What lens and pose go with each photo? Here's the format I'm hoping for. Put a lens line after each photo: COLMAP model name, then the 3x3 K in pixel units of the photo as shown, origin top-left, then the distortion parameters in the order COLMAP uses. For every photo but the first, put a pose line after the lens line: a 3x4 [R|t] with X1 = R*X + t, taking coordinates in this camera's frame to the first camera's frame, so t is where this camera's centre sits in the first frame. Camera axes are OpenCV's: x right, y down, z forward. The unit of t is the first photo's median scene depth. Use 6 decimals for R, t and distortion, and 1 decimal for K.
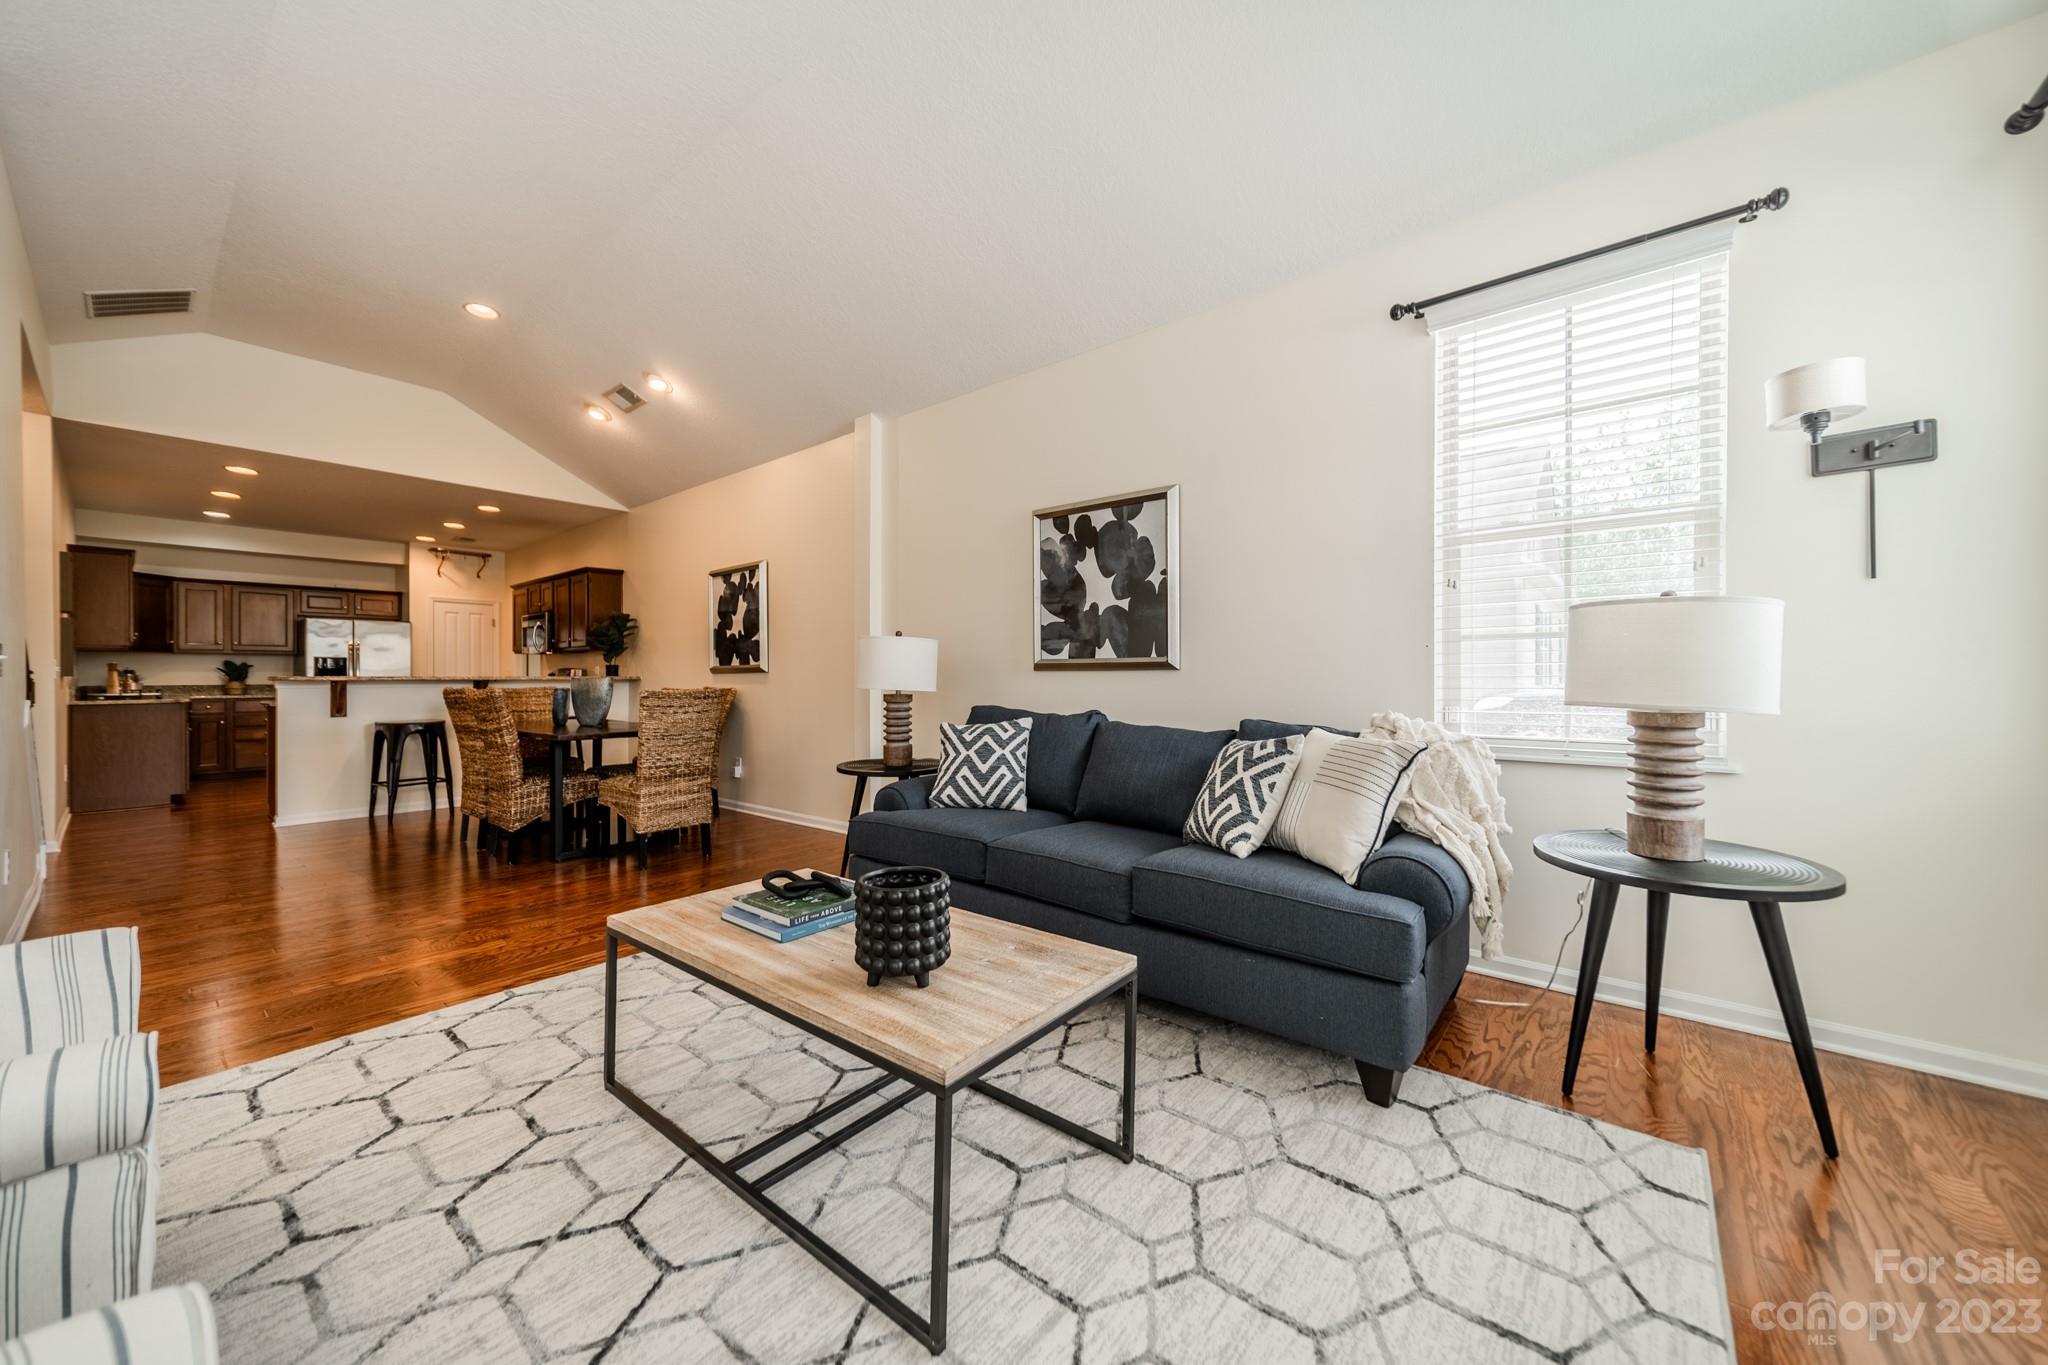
lens RADIAL K [[734.2, 0, 1021.8], [0, 734.2, 669.6], [0, 0, 1]] dist [0.010226, 0.000082]
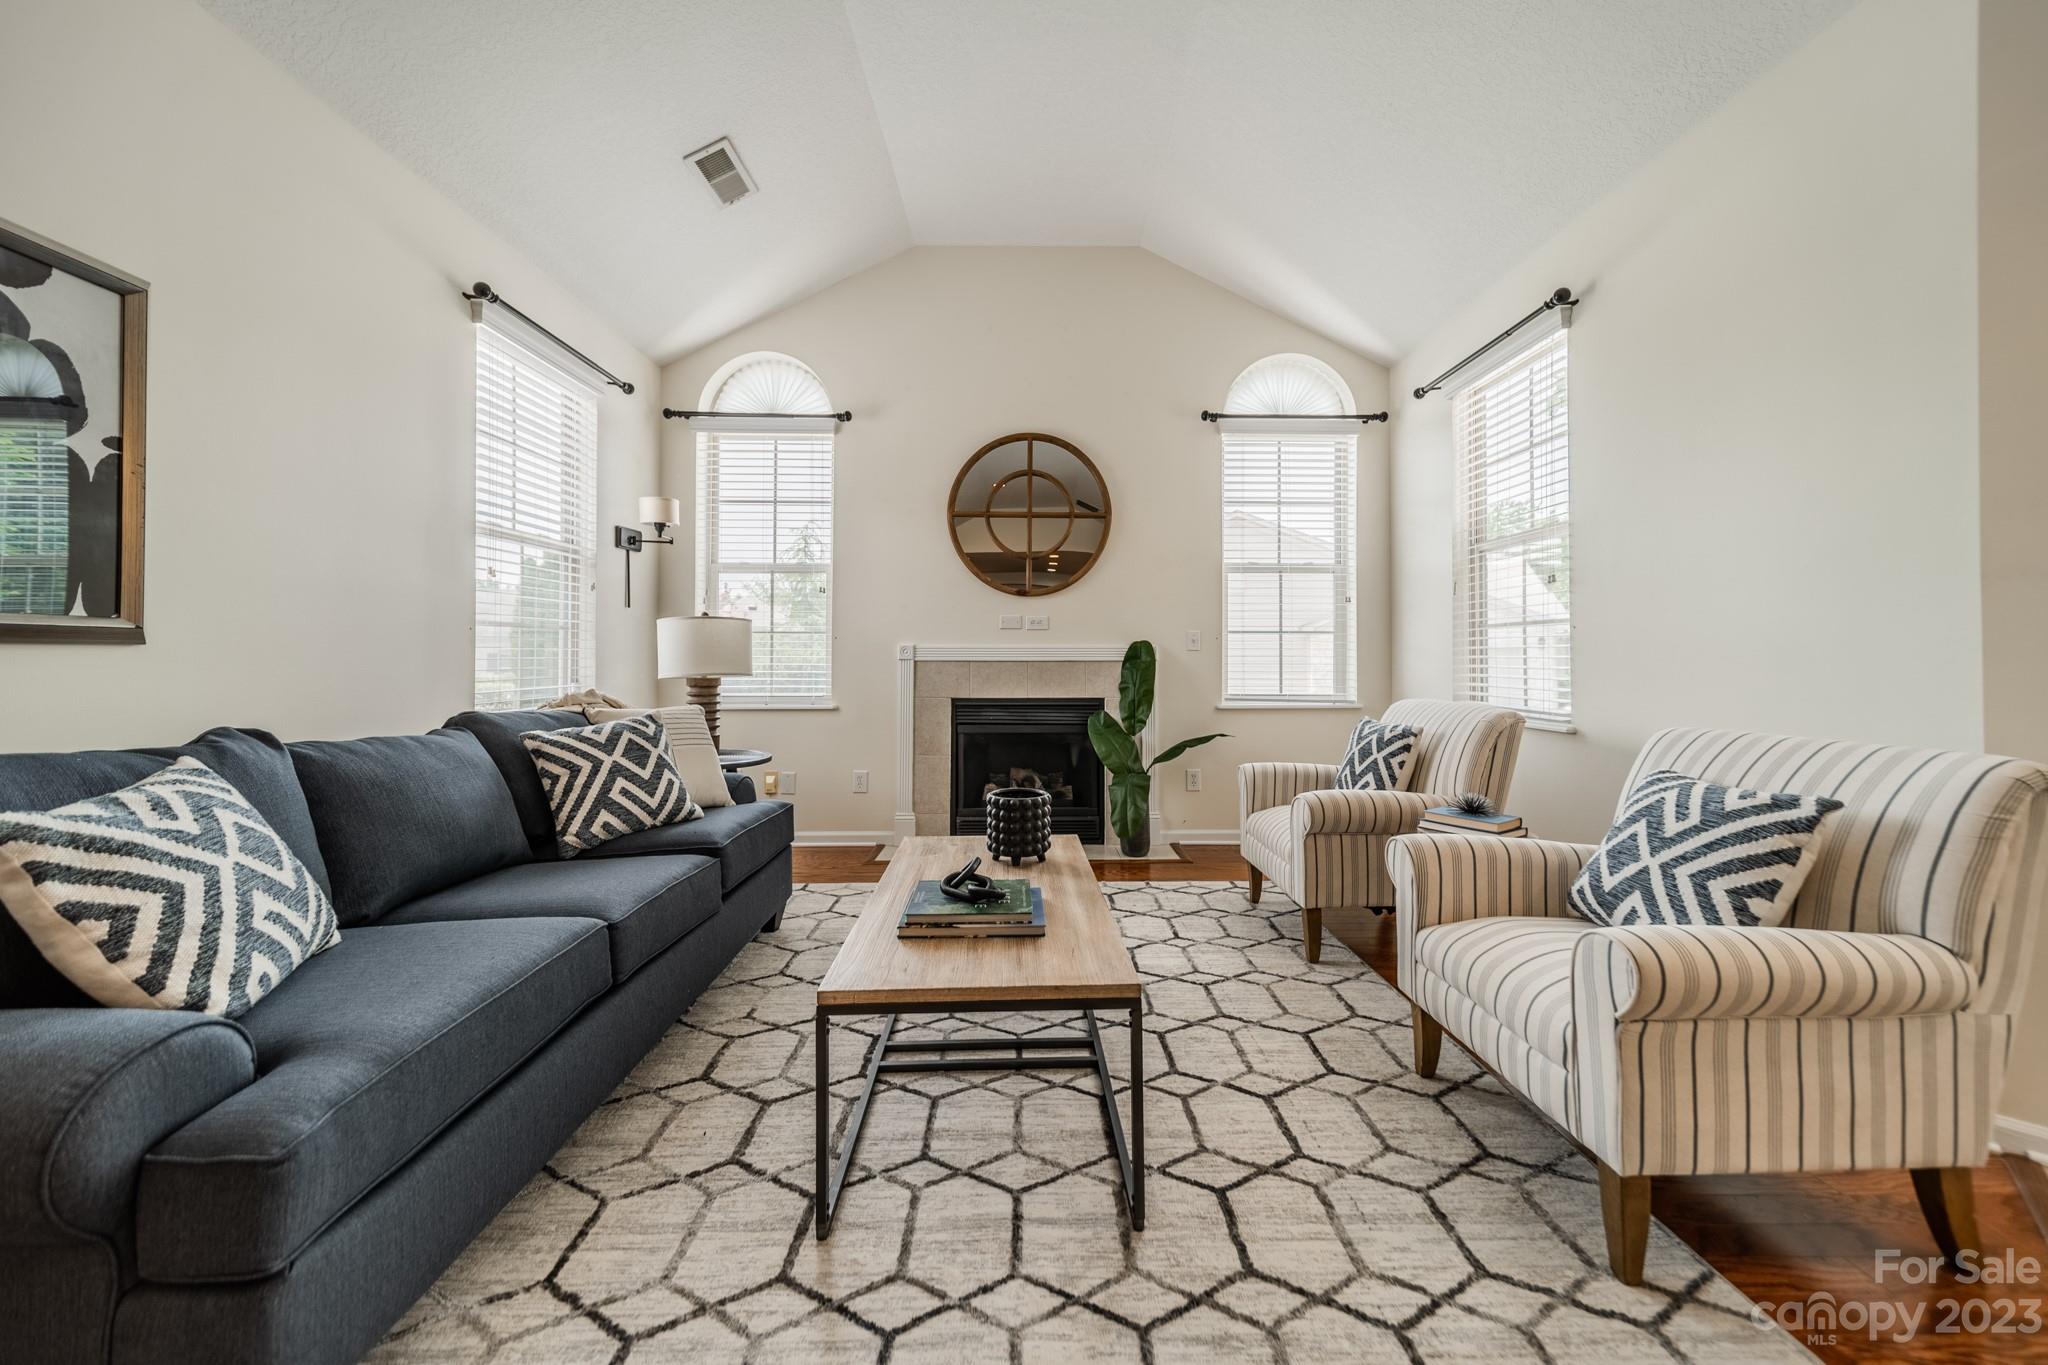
lens RADIAL K [[740.9, 0, 1025.7], [0, 740.9, 650.1], [0, 0, 1]] dist [0.006878, 0.000114]
pose [[-0.646824, 0.003150, 0.762633, -2.451414], [-0.016198, 0.999709, -0.017868, 0.016719], [-0.762467, -0.023911, -0.646585, 3.674461]]
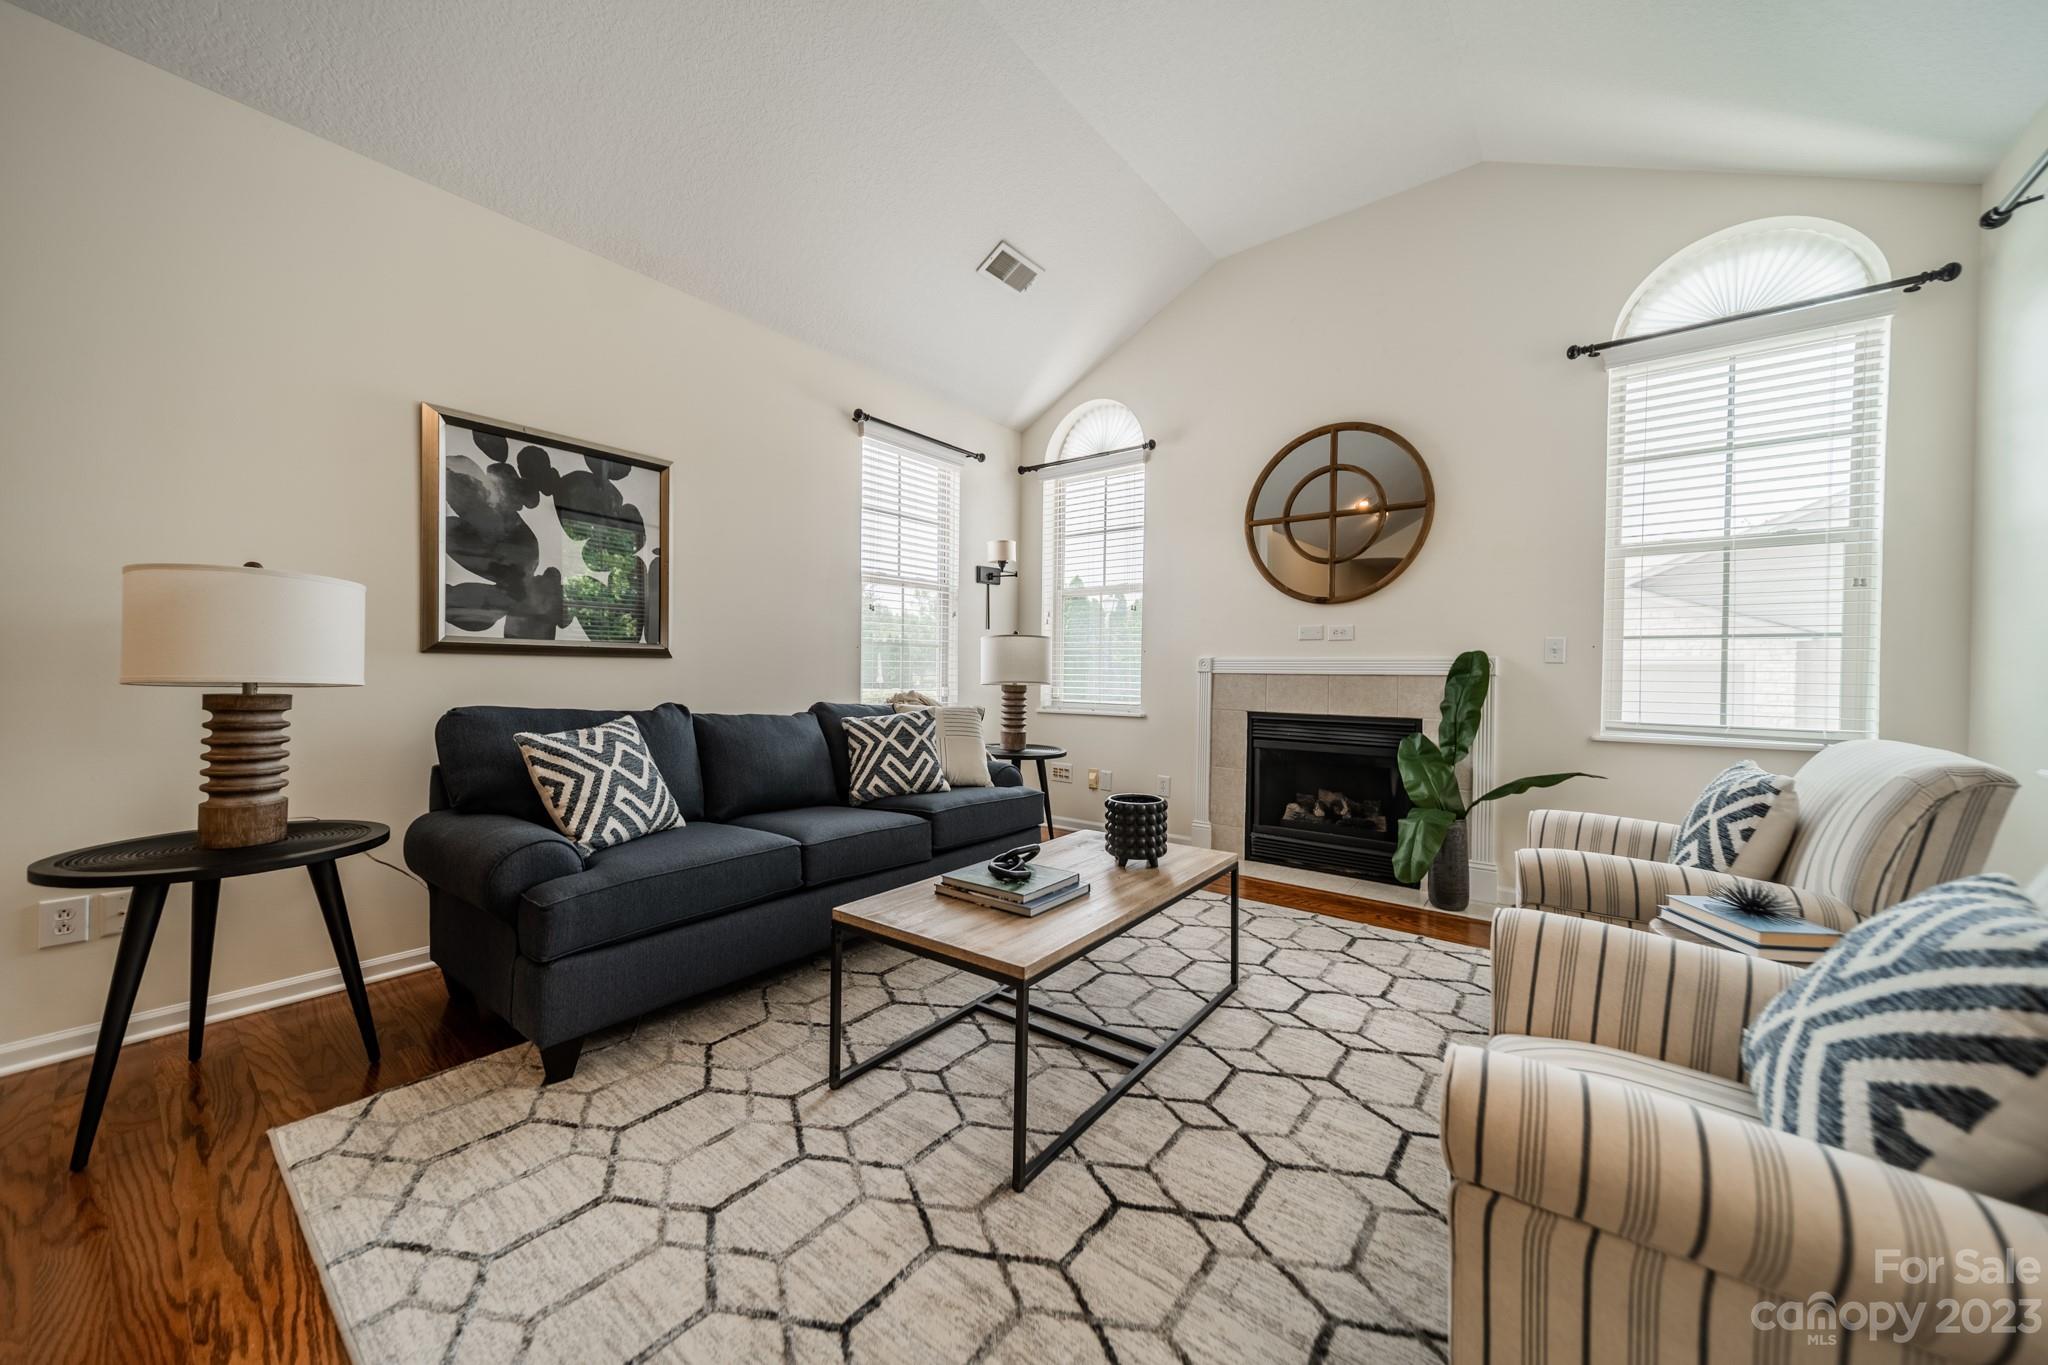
lens RADIAL K [[721.7, 0, 1016.1], [0, 721.7, 677.9], [0, 0, 1]] dist [0.006844, 0.000103]
pose [[-0.022039, -0.014356, 0.999654, -3.100705], [-0.025397, 0.999582, 0.013795, 0.009426], [-0.999434, -0.025084, -0.022394, 2.412091]]
